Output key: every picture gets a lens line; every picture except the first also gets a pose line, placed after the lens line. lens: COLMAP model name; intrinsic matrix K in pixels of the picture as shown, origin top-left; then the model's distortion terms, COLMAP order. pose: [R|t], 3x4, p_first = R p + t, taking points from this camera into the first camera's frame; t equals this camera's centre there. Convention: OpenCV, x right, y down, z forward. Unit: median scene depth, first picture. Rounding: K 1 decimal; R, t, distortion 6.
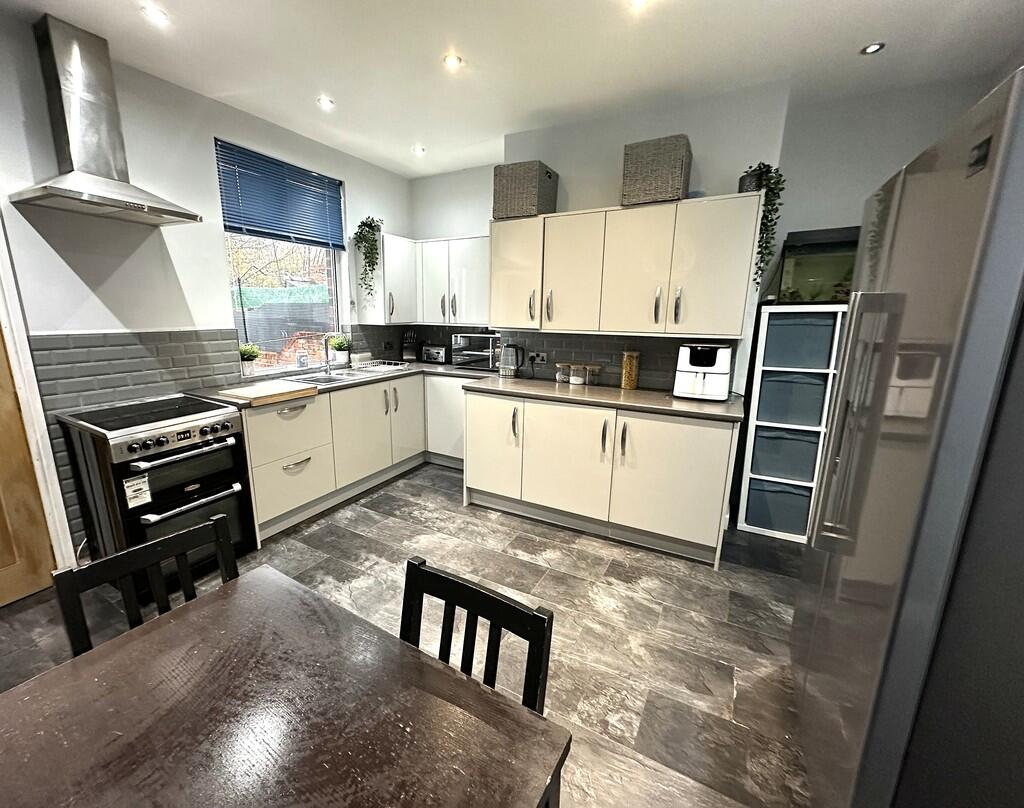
lens RADIAL K [[429.6, 0, 487.1], [0, 429.6, 404.7], [0, 0, 1]] dist [-0.000668, -0.000163]
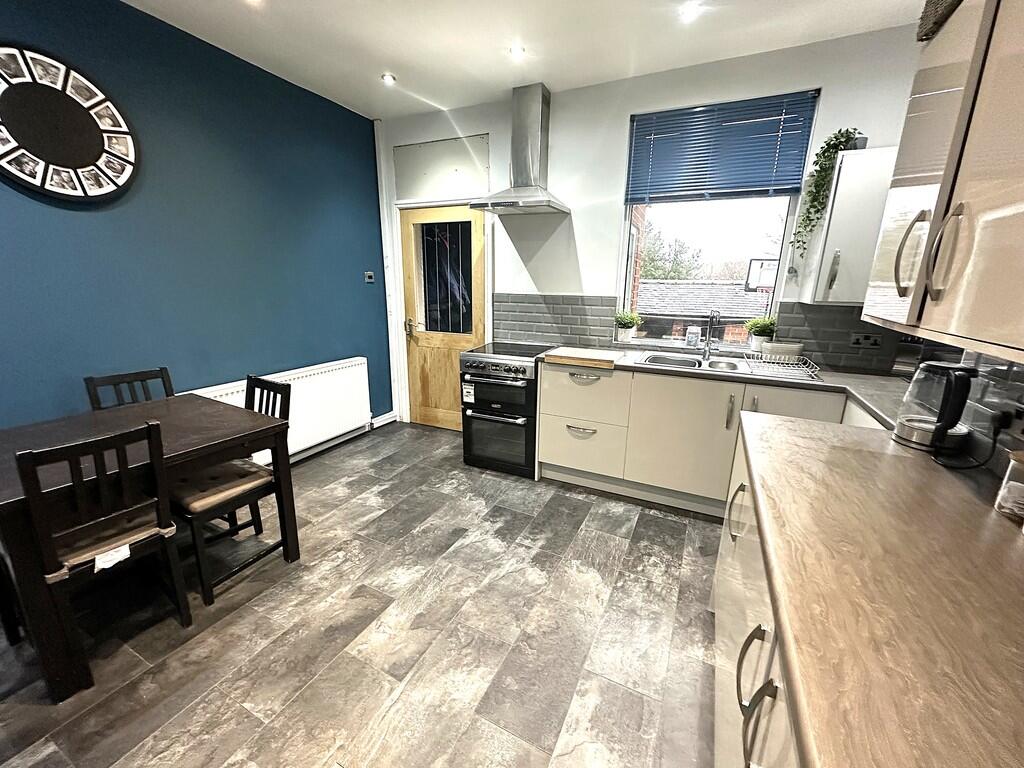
lens RADIAL K [[408.4, 0, 513.0], [0, 408.4, 384.9], [0, 0, 1]] dist [-0.000034, -0.000157]
pose [[0.070691, 0.243144, -0.967411, 0.478696], [-0.228493, 0.947997, 0.221568, -0.146198], [0.970976, 0.205384, 0.122571, 0.725623]]
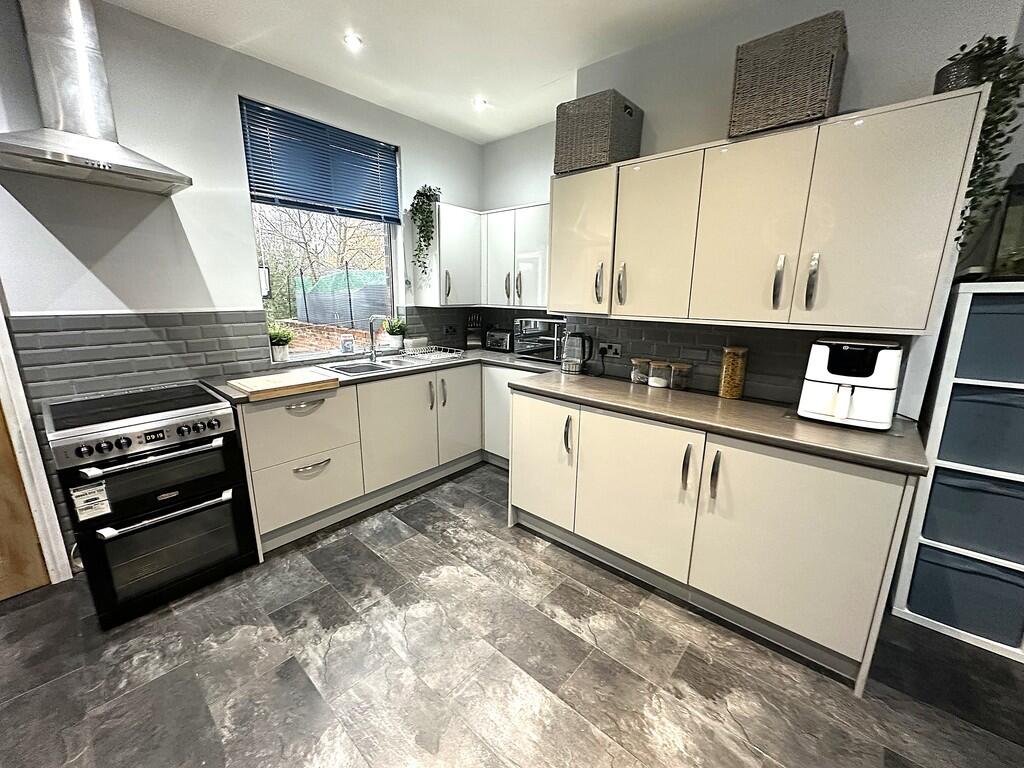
lens RADIAL K [[408.4, 0, 513.0], [0, 408.4, 384.9], [0, 0, 1]] dist [-0.000034, -0.000157]
pose [[0.980382, 0.045324, -0.191825, 0.112000], [-0.044265, 0.998972, 0.009808, -0.055099], [0.192073, -0.001125, 0.981380, 0.274703]]
